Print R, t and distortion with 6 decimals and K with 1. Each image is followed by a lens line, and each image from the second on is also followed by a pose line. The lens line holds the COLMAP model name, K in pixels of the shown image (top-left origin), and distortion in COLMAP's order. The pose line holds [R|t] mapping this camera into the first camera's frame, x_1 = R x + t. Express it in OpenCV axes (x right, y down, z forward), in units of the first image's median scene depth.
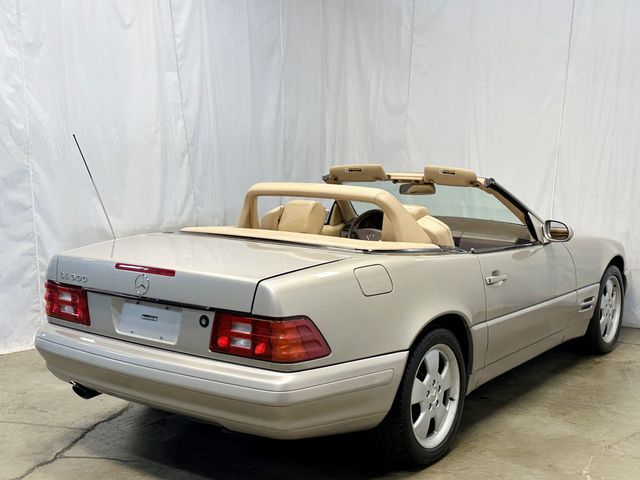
lens RADIAL K [[815.6, 0, 323.5], [0, 815.6, 247.6], [0, 0, 1]] dist [0.208908, -0.436530]
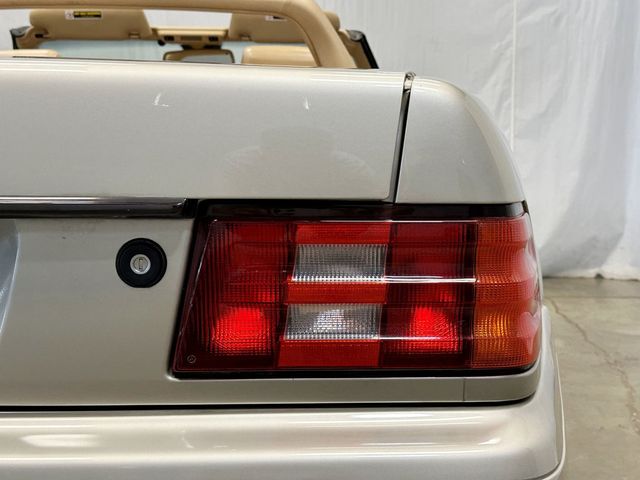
lens RADIAL K [[820.5, 0, 334.3], [0, 820.5, 241.0], [0, 0, 1]] dist [0.199699, -0.493191]
pose [[0.814625, -0.070329, 0.575709, -0.230992], [0.074220, 0.997101, 0.016785, 0.079410], [-0.575220, 0.029055, 0.817483, 0.723847]]
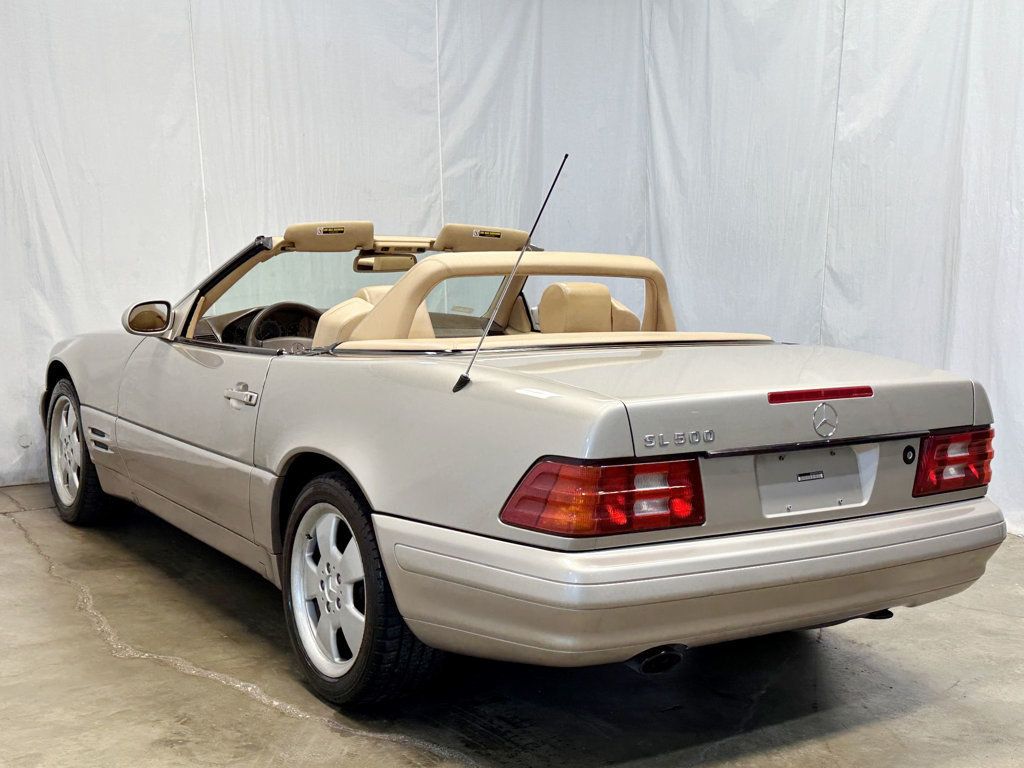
lens RADIAL K [[1305.0, 0, 517.6], [0, 1305.0, 396.1], [0, 0, 1]] dist [0.208908, -0.436530]
pose [[0.334458, -0.117828, 0.935016, -1.178846], [0.096364, 0.991229, 0.090442, -0.079199], [-0.937471, 0.059853, 0.342879, 0.883910]]
